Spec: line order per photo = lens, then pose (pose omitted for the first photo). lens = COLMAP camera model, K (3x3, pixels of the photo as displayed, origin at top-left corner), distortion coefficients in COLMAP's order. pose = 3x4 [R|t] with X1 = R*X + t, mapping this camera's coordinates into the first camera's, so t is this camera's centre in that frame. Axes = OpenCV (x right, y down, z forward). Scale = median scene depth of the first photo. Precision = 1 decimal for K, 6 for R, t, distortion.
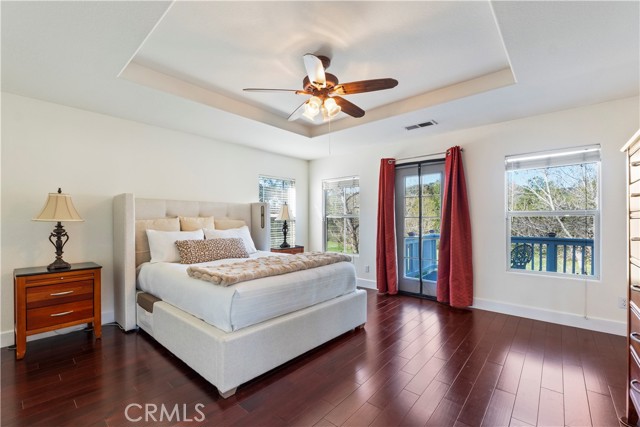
lens RADIAL K [[273.3, 0, 322.7], [0, 273.3, 218.3], [0, 0, 1]] dist [-0.002234, -0.000104]
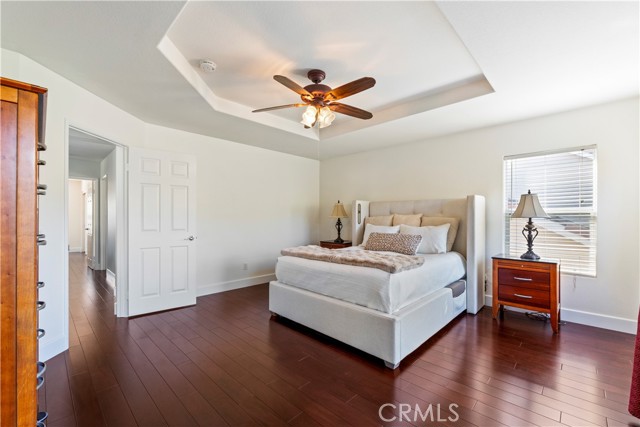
lens RADIAL K [[273.3, 0, 323.1], [0, 273.3, 215.3], [0, 0, 1]] dist [-0.002234, -0.000104]
pose [[-0.061079, -0.003167, -0.998128, 0.684064], [0.006956, 0.999969, -0.003599, 0.000629], [0.998109, -0.007163, -0.061055, 0.681203]]
